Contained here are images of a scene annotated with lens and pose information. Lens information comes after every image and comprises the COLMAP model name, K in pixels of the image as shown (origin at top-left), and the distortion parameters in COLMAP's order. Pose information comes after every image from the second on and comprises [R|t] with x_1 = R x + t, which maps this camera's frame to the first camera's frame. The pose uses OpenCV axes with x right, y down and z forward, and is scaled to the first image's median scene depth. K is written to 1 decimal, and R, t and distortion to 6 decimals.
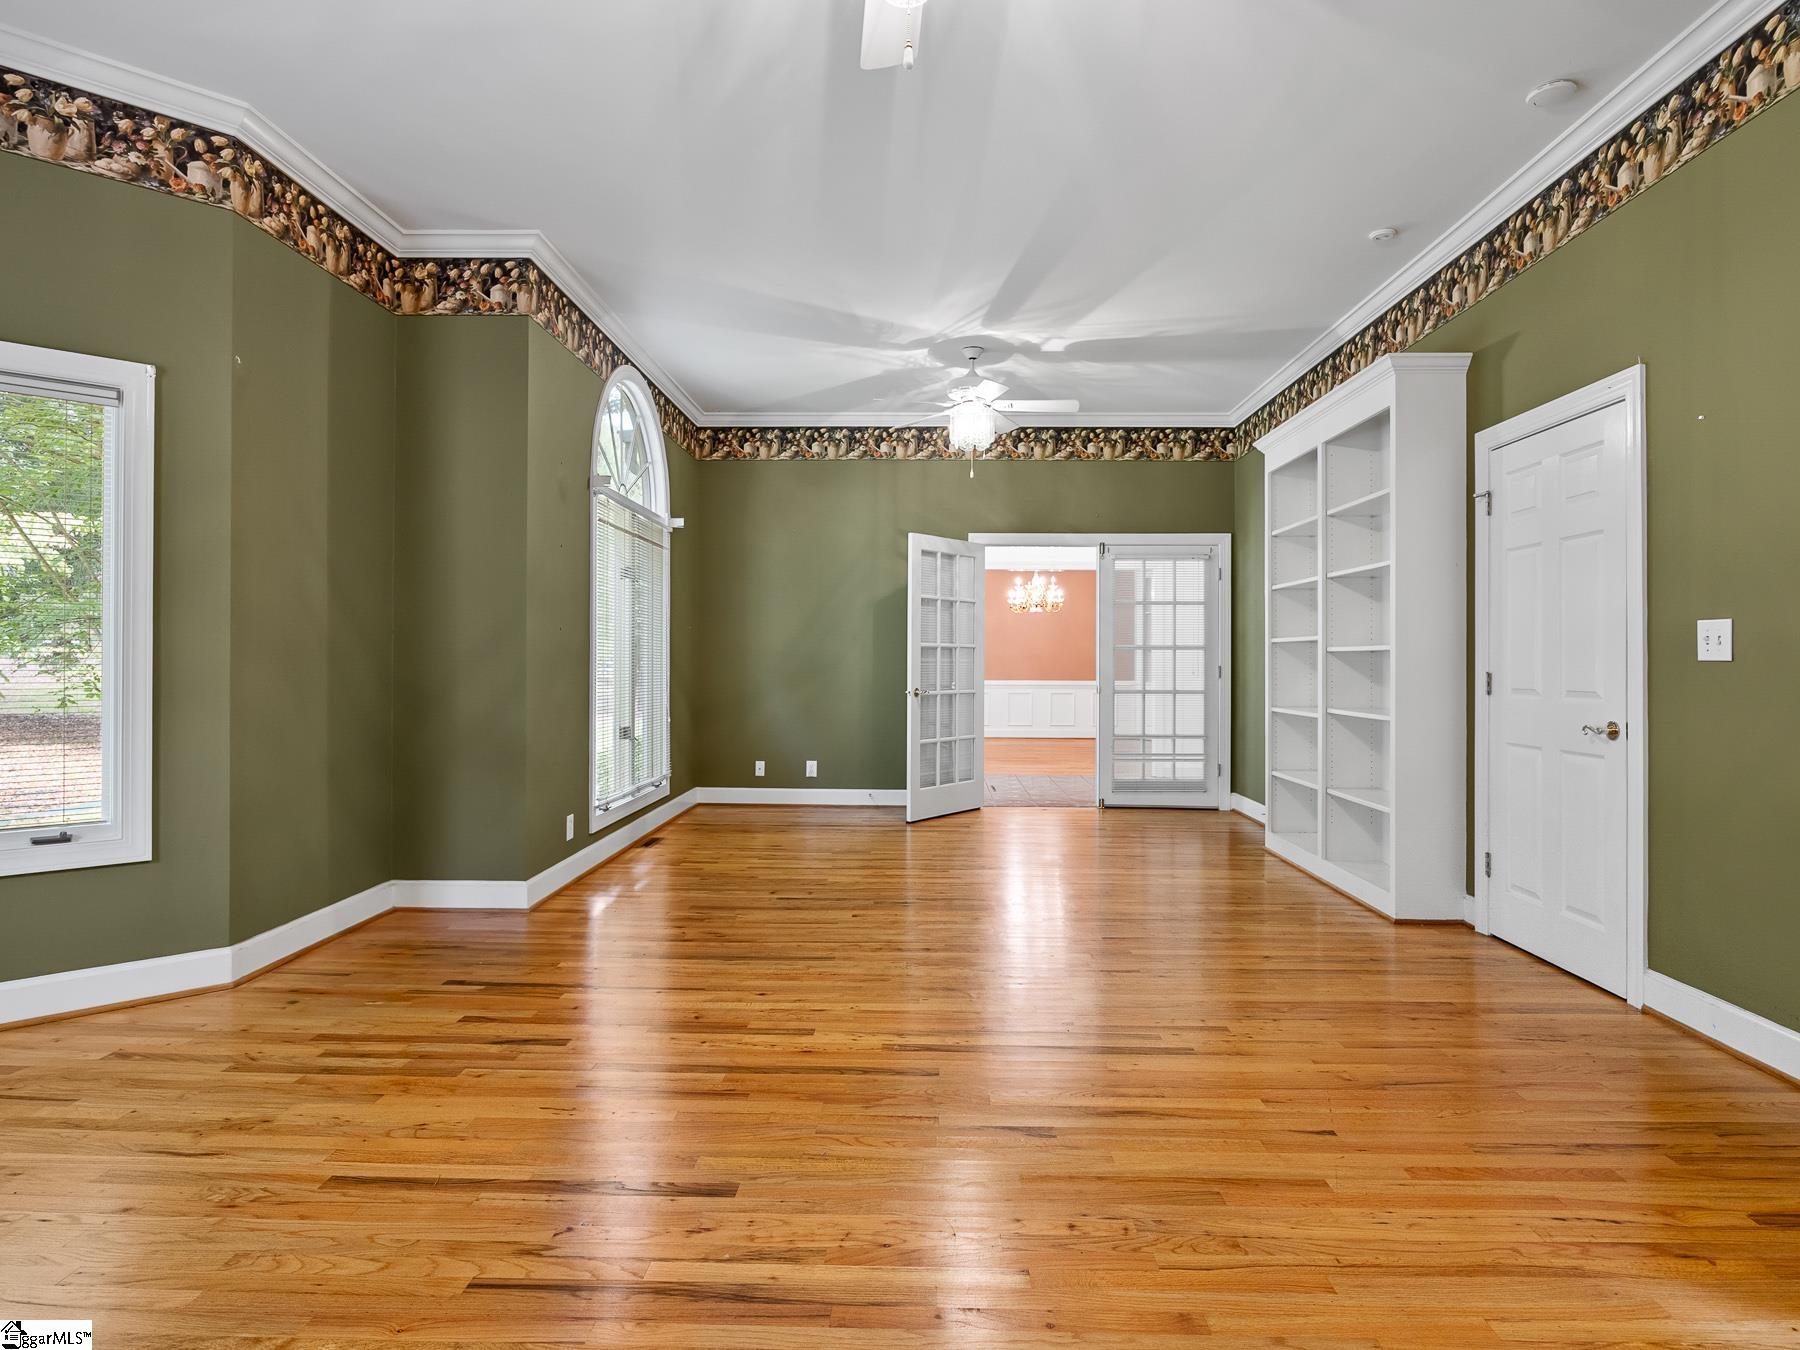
lens RADIAL K [[965.8, 0, 894.5], [0, 965.8, 663.7], [0, 0, 1]] dist [-0.015592, 0.000617]
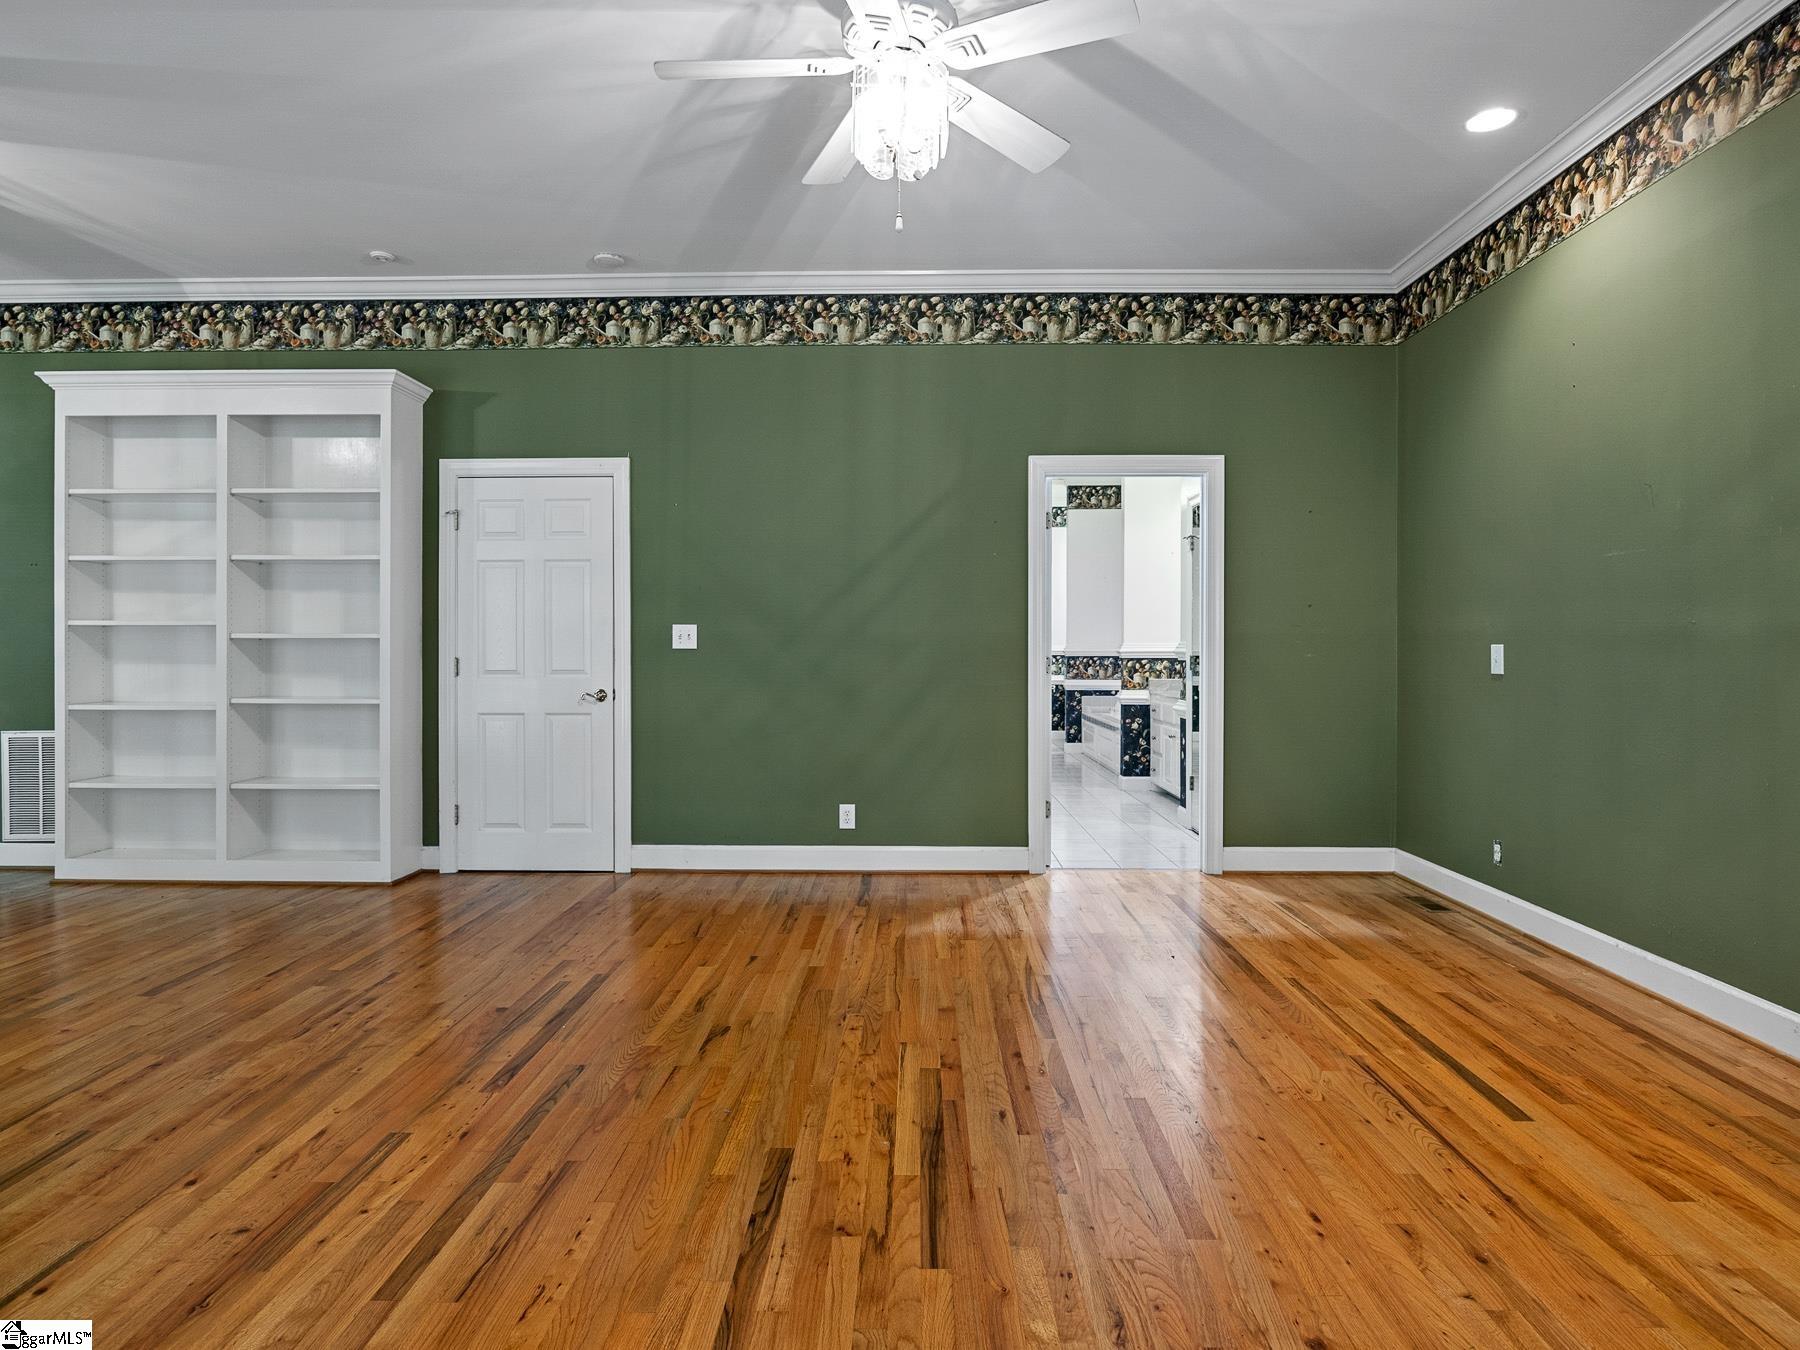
lens RADIAL K [[965.8, 0, 903.8], [0, 965.8, 656.8], [0, 0, 1]] dist [-0.015592, 0.000617]
pose [[-0.012130, -0.009013, 0.999886, -0.780037], [0.001298, 0.999958, 0.009029, -0.003617], [-0.999926, 0.001407, -0.012118, 0.558984]]
